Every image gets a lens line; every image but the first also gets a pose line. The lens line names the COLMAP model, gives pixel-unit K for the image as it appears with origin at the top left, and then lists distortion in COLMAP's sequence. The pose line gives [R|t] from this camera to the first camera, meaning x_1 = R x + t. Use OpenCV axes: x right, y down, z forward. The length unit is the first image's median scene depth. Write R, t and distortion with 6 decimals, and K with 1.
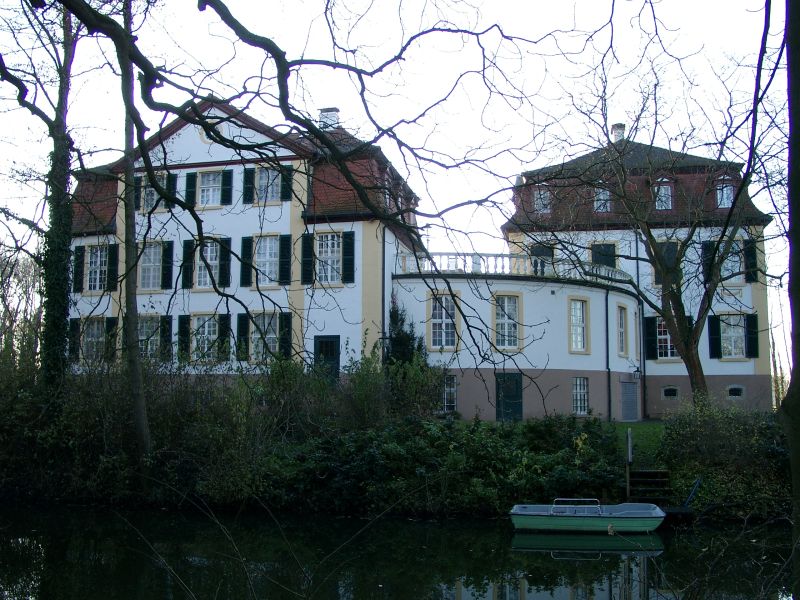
lens RADIAL K [[792.8, 0, 400.0], [0, 792.8, 300.0], [0, 0, 1]] dist [-0.133458, 0.009718]
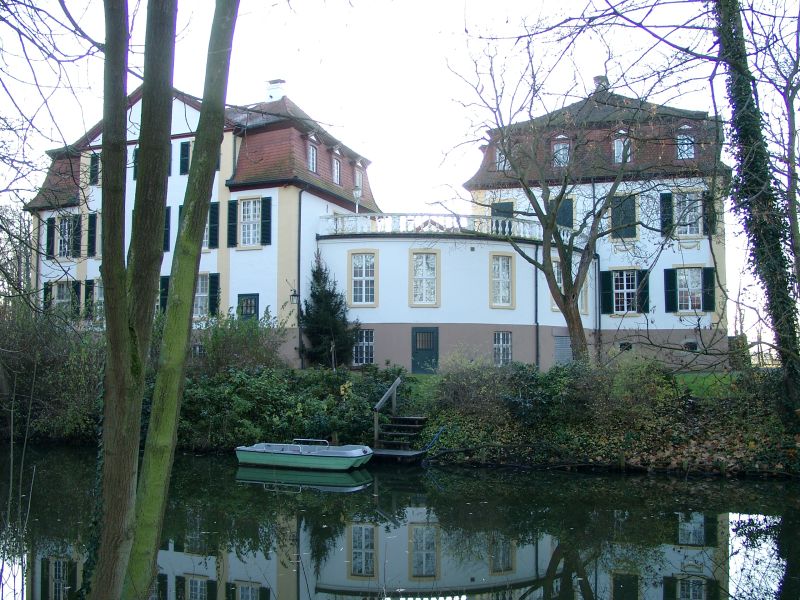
lens RADIAL K [[792.8, 0, 400.0], [0, 792.8, 300.0], [0, 0, 1]] dist [-0.133458, 0.009718]
pose [[0.989134, -0.011495, -0.146569, 0.259542], [0.019533, 0.998376, 0.053517, -0.000559], [0.145716, -0.055799, 0.987752, -0.039462]]
